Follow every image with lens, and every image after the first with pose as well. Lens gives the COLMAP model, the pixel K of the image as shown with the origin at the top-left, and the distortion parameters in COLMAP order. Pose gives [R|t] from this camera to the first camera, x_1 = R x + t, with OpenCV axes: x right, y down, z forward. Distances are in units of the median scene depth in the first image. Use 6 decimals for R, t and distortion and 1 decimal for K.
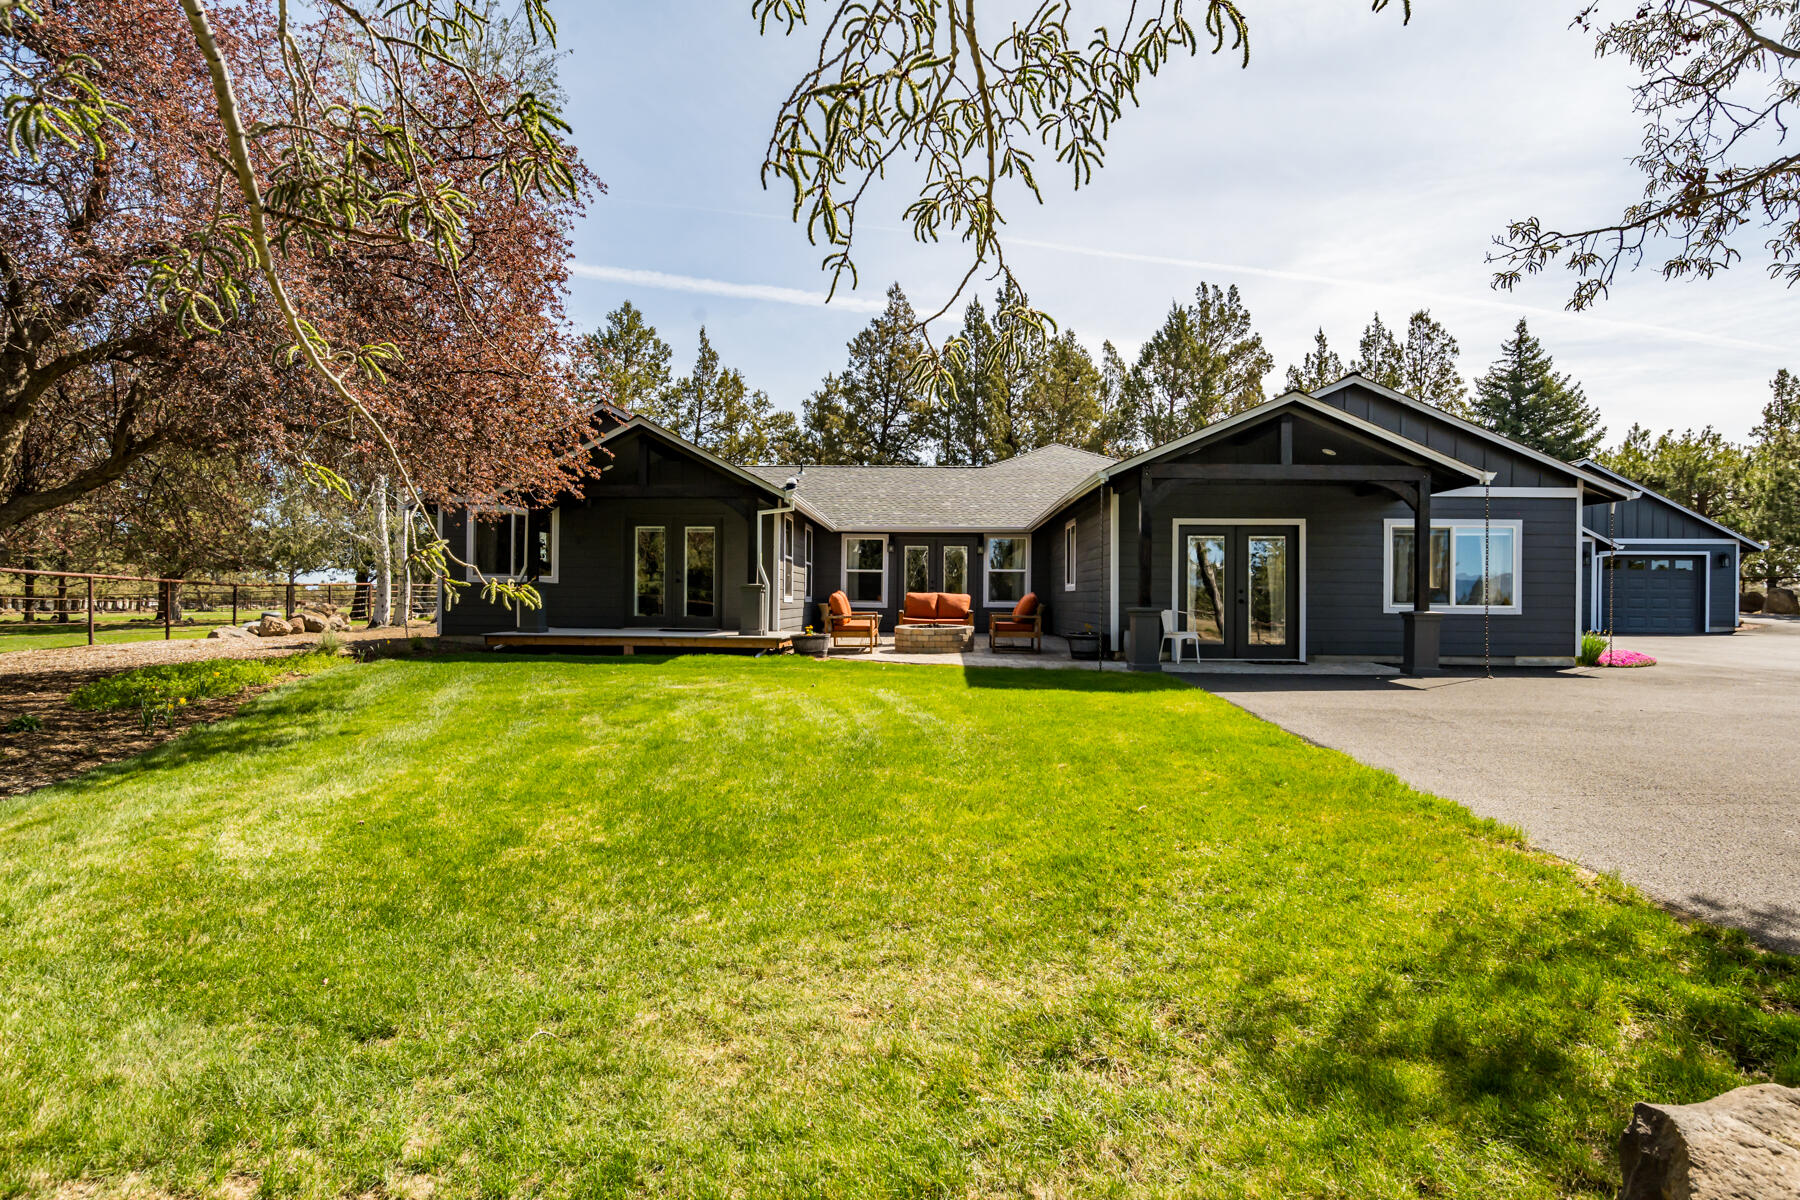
lens RADIAL K [[901.9, 0, 900.0], [0, 901.9, 600.0], [0, 0, 1]] dist [-0.025758, 0.013070]
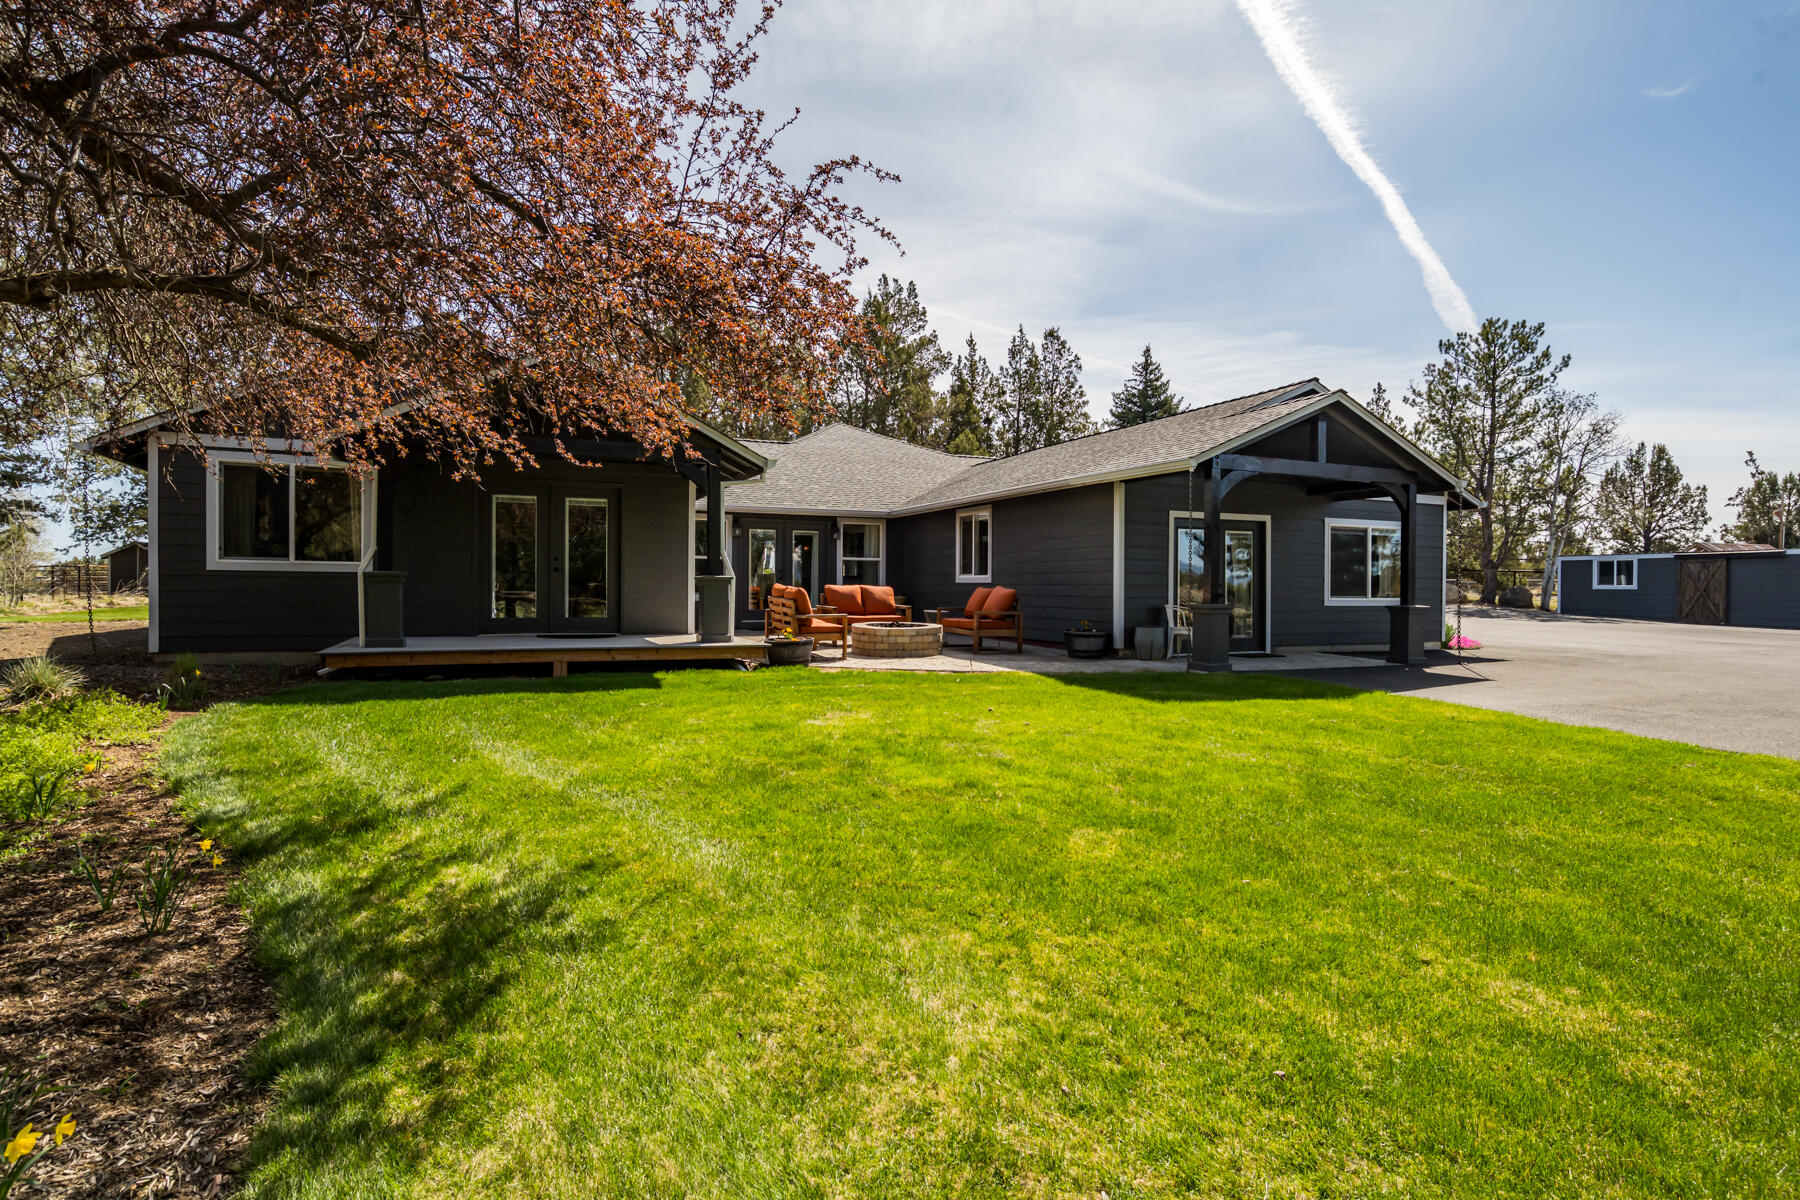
lens RADIAL K [[907.3, 0, 901.2], [0, 907.3, 603.2], [0, 0, 1]] dist [-0.022879, 0.011341]
pose [[0.898283, -0.010011, 0.439303, -0.113274], [0.000713, 0.999772, 0.021325, -0.003332], [-0.439417, -0.018842, 0.898086, 0.071975]]
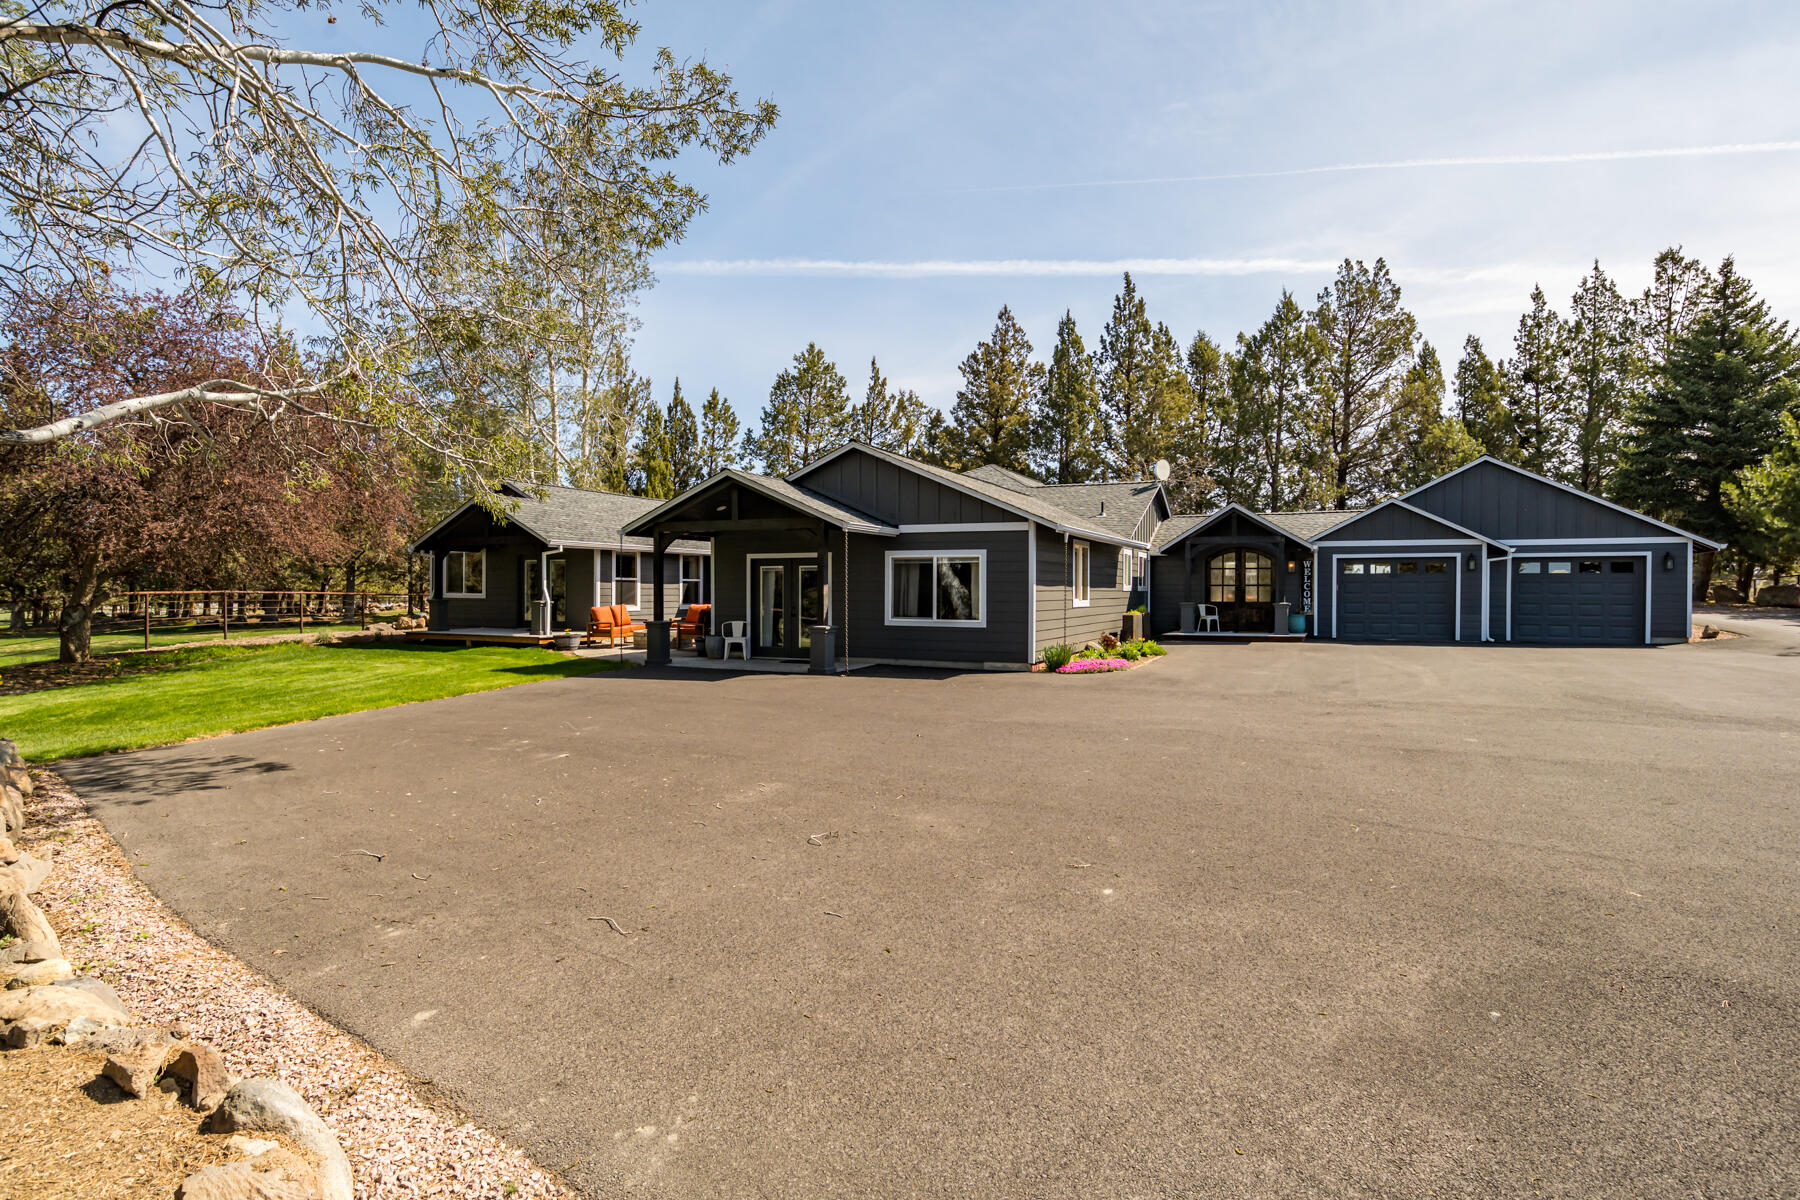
lens RADIAL K [[907.3, 0, 901.2], [0, 907.3, 603.2], [0, 0, 1]] dist [-0.022879, 0.011341]
pose [[0.921508, 0.002745, -0.388349, 0.313427], [0.002632, 0.999908, 0.013314, -0.009882], [0.388350, -0.013291, 0.921416, -0.057478]]
